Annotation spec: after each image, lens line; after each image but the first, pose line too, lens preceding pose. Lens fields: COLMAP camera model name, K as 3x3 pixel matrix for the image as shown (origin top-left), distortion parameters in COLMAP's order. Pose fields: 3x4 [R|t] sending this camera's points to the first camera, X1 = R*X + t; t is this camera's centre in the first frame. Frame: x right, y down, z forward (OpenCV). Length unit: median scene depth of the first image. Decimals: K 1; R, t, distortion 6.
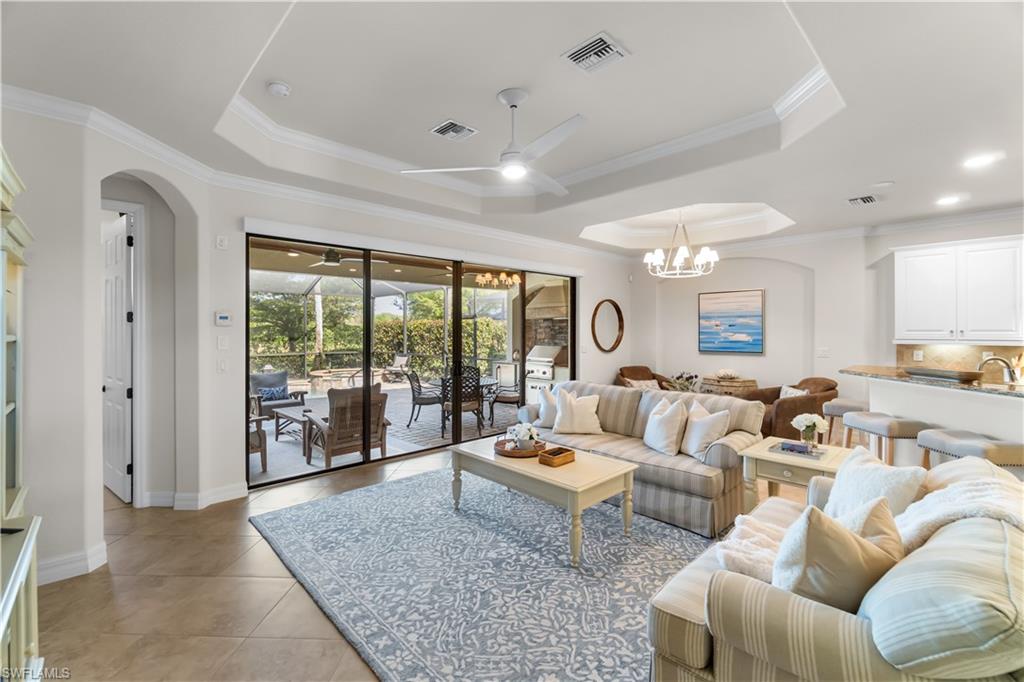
lens RADIAL K [[442.1, 0, 505.8], [0, 442.1, 327.4], [0, 0, 1]] dist [-0.017663, 0.002681]
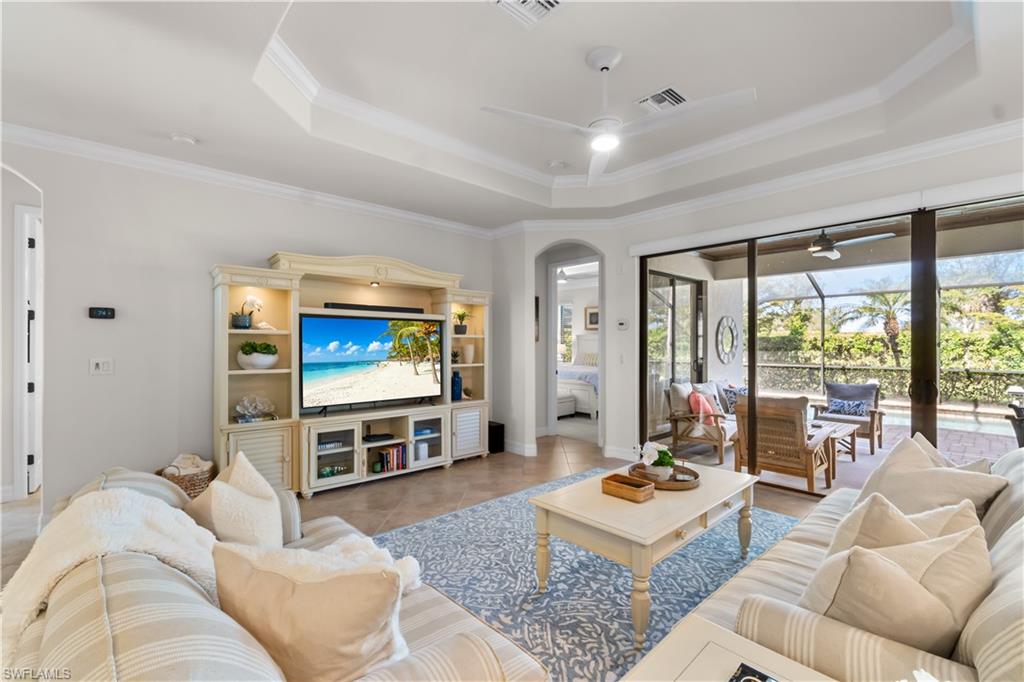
lens RADIAL K [[442.1, 0, 507.6], [0, 442.1, 344.5], [0, 0, 1]] dist [-0.017663, 0.002681]
pose [[-0.022510, 0.002190, -0.999744, 0.991432], [0.008780, 0.999959, 0.001993, 0.047090], [0.999708, -0.008733, -0.022528, 0.917223]]
